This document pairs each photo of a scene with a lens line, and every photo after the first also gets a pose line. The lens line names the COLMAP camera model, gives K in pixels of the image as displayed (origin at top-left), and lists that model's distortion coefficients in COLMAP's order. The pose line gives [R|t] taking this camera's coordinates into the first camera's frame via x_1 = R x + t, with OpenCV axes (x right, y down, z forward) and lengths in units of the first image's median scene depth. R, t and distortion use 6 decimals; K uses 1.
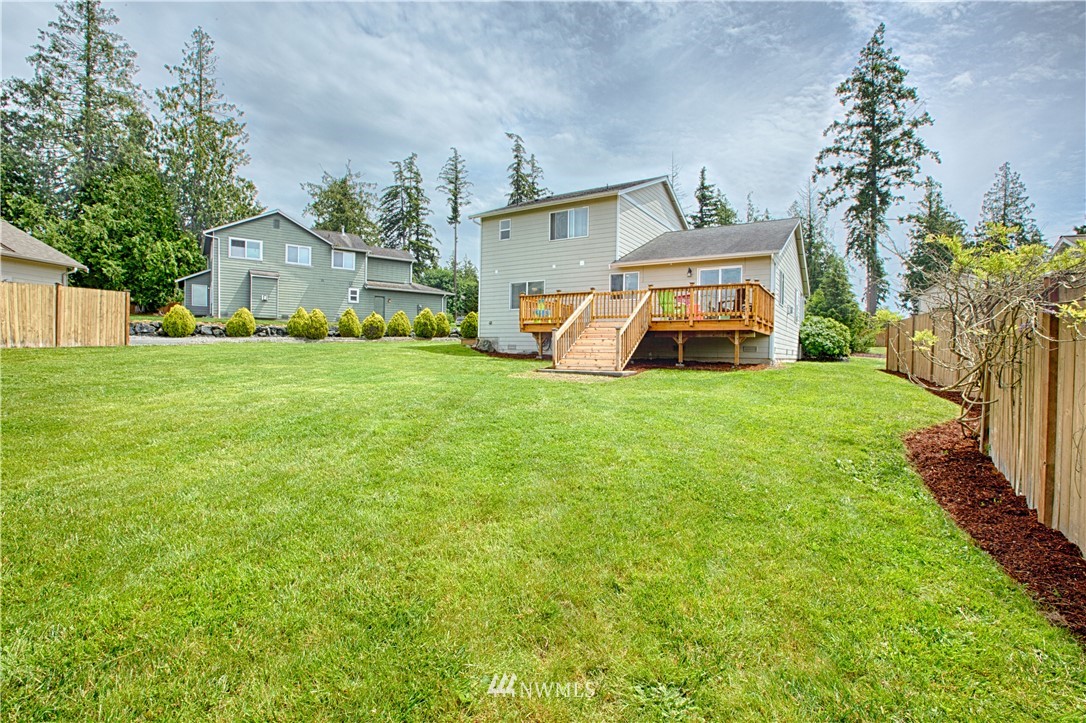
lens RADIAL K [[496.1, 0, 543.8], [0, 496.1, 365.5], [0, 0, 1]] dist [-0.047075, 0.015493]
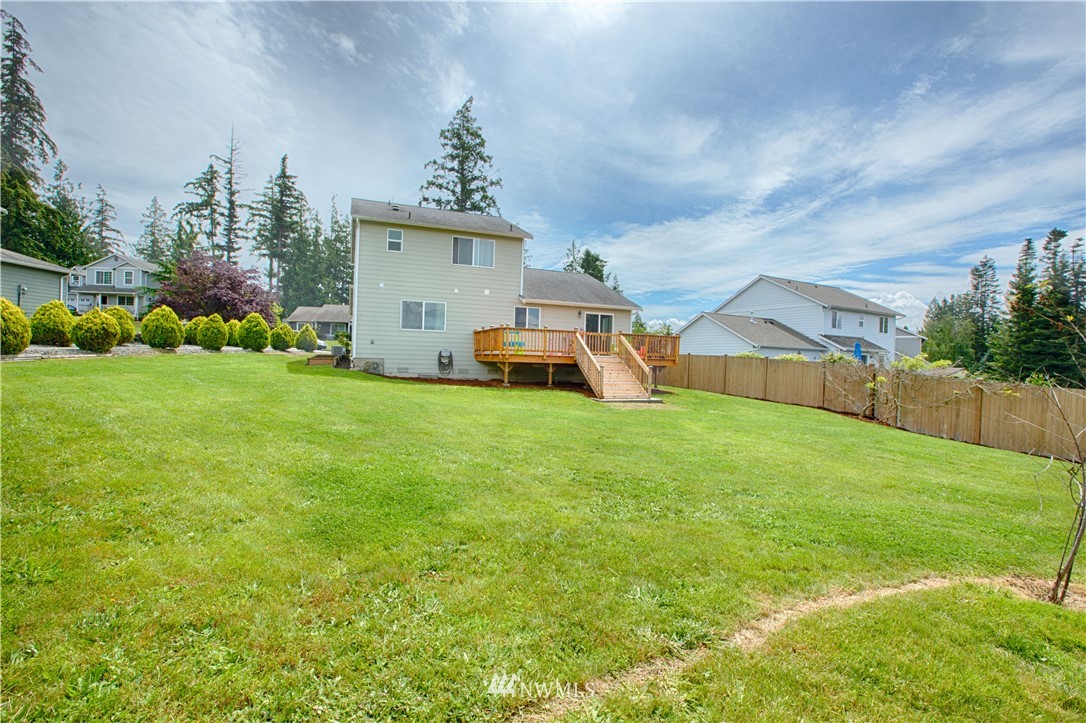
lens RADIAL K [[496.1, 0, 543.8], [0, 496.1, 365.5], [0, 0, 1]] dist [-0.047075, 0.015493]
pose [[0.595458, -0.007517, 0.803351, -0.225356], [-0.000046, 0.999956, 0.009391, -0.018890], [-0.803387, -0.005629, 0.595431, 0.085004]]
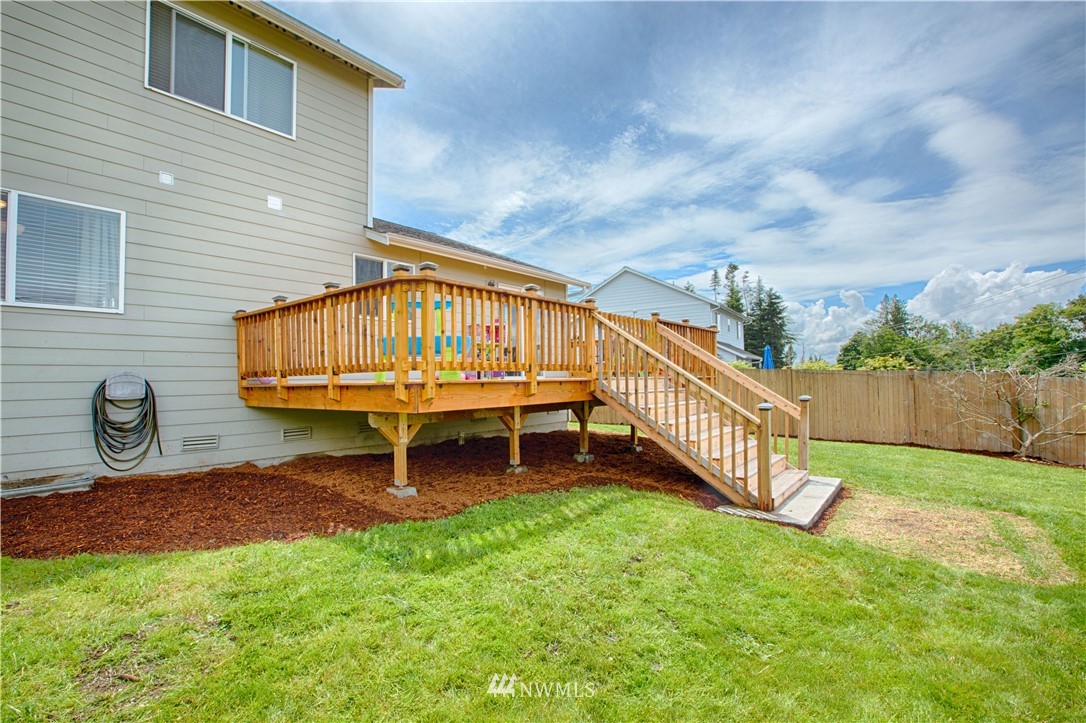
lens RADIAL K [[481.8, 0, 541.7], [0, 481.8, 366.3], [0, 0, 1]] dist [-0.003236, -0.000490]
pose [[0.072145, 0.017387, 0.997243, -0.082654], [0.054709, 0.998274, -0.021363, -0.022026], [-0.995893, 0.056100, 0.071070, 0.250759]]
